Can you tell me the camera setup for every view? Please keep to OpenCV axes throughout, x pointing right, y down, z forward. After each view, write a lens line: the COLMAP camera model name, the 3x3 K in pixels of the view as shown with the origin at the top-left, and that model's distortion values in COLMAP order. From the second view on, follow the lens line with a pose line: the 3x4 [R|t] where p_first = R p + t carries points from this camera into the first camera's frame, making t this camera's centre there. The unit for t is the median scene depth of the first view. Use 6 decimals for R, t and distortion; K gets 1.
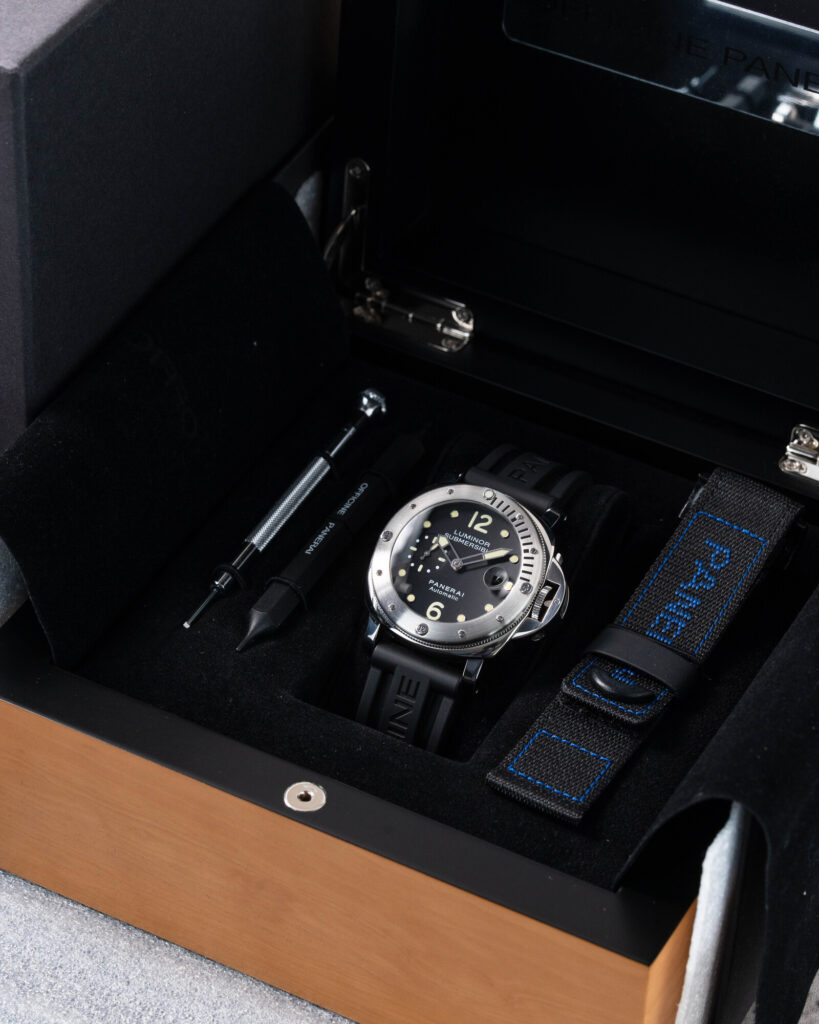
lens RADIAL K [[4982.6, 0, 409.5], [0, 4982.6, 512.0], [0, 0, 1]] dist [0.088664, -2.807649]
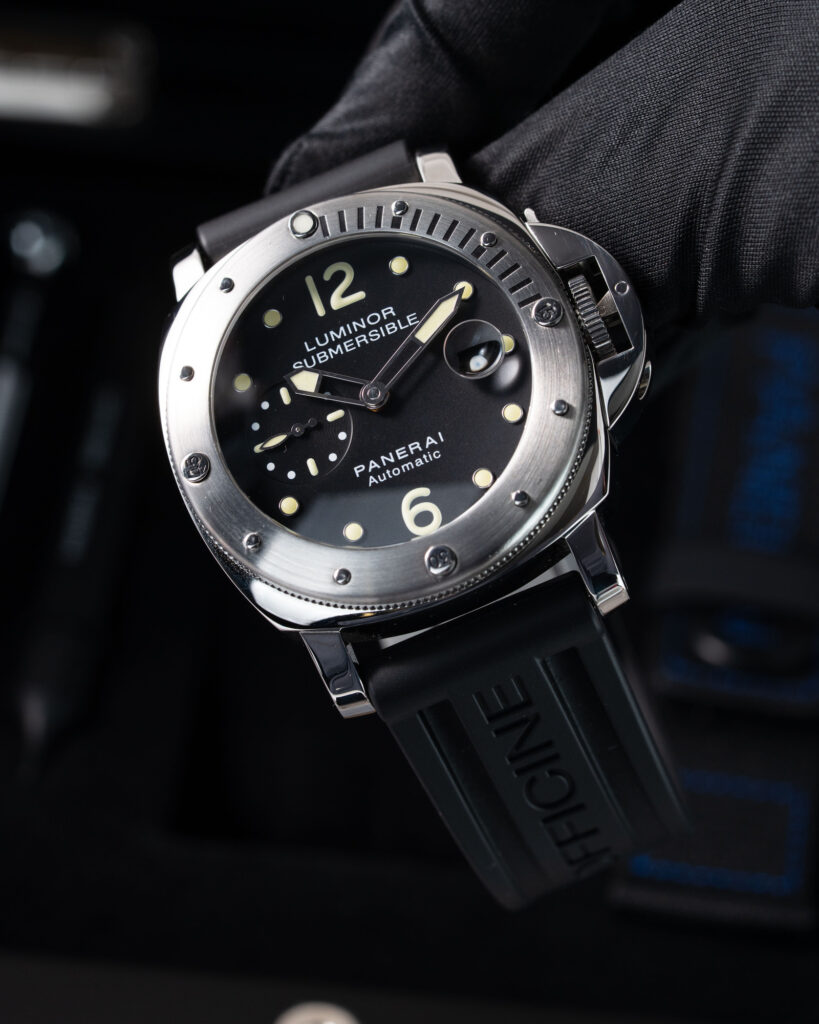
lens RADIAL K [[4982.6, 0, 409.5], [0, 4982.6, 512.0], [0, 0, 1]] dist [0.088664, -2.807649]
pose [[0.688944, -0.683555, 0.241057, -0.093420], [0.684404, 0.722999, 0.094145, -0.019061], [-0.238637, 0.100120, 0.965934, 0.605724]]
